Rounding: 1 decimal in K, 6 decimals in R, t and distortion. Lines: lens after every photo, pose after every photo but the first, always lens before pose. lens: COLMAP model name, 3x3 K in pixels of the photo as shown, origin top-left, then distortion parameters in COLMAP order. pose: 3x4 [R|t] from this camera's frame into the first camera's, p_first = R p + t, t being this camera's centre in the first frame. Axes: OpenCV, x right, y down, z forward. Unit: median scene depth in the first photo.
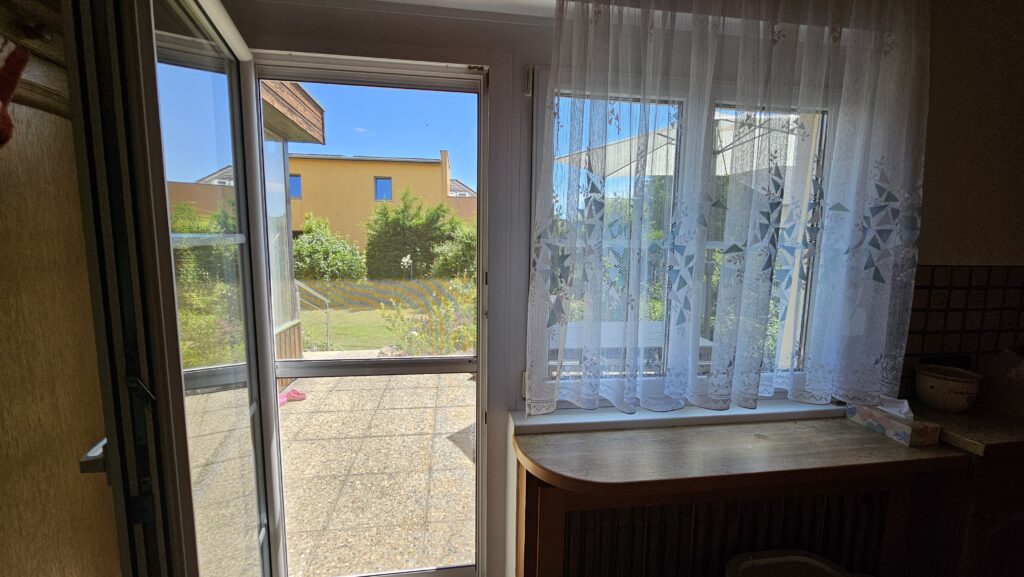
lens RADIAL K [[418.2, 0, 516.1], [0, 418.2, 291.3], [0, 0, 1]] dist [-0.003307, -0.000779]
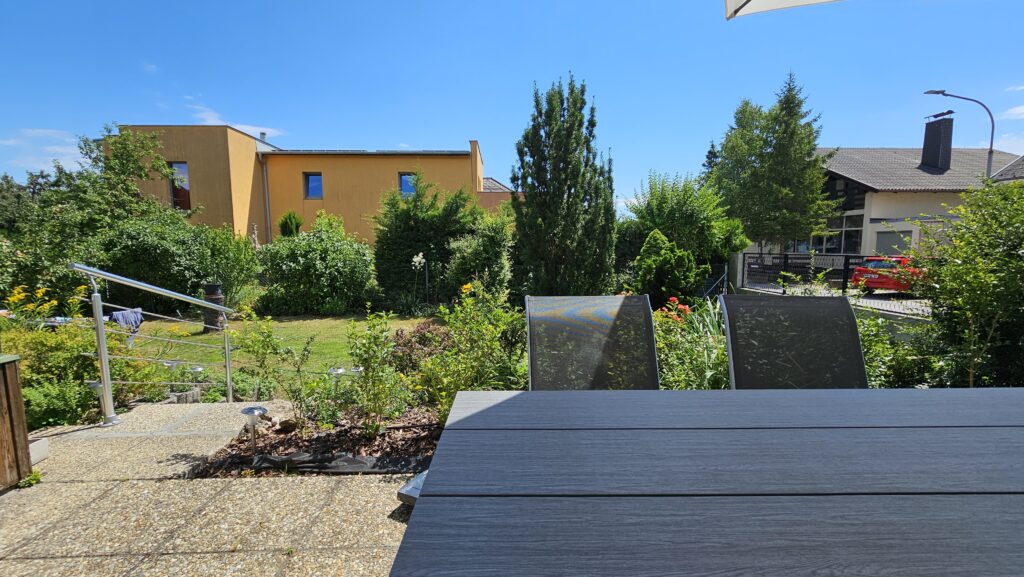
lens RADIAL K [[418.2, 0, 516.1], [0, 418.2, 290.7], [0, 0, 1]] dist [-0.003307, -0.000779]
pose [[0.994658, -0.006138, -0.103045, 0.013316], [0.004170, 0.999805, -0.019308, 0.004136], [0.103143, 0.018775, 0.994489, 0.199218]]
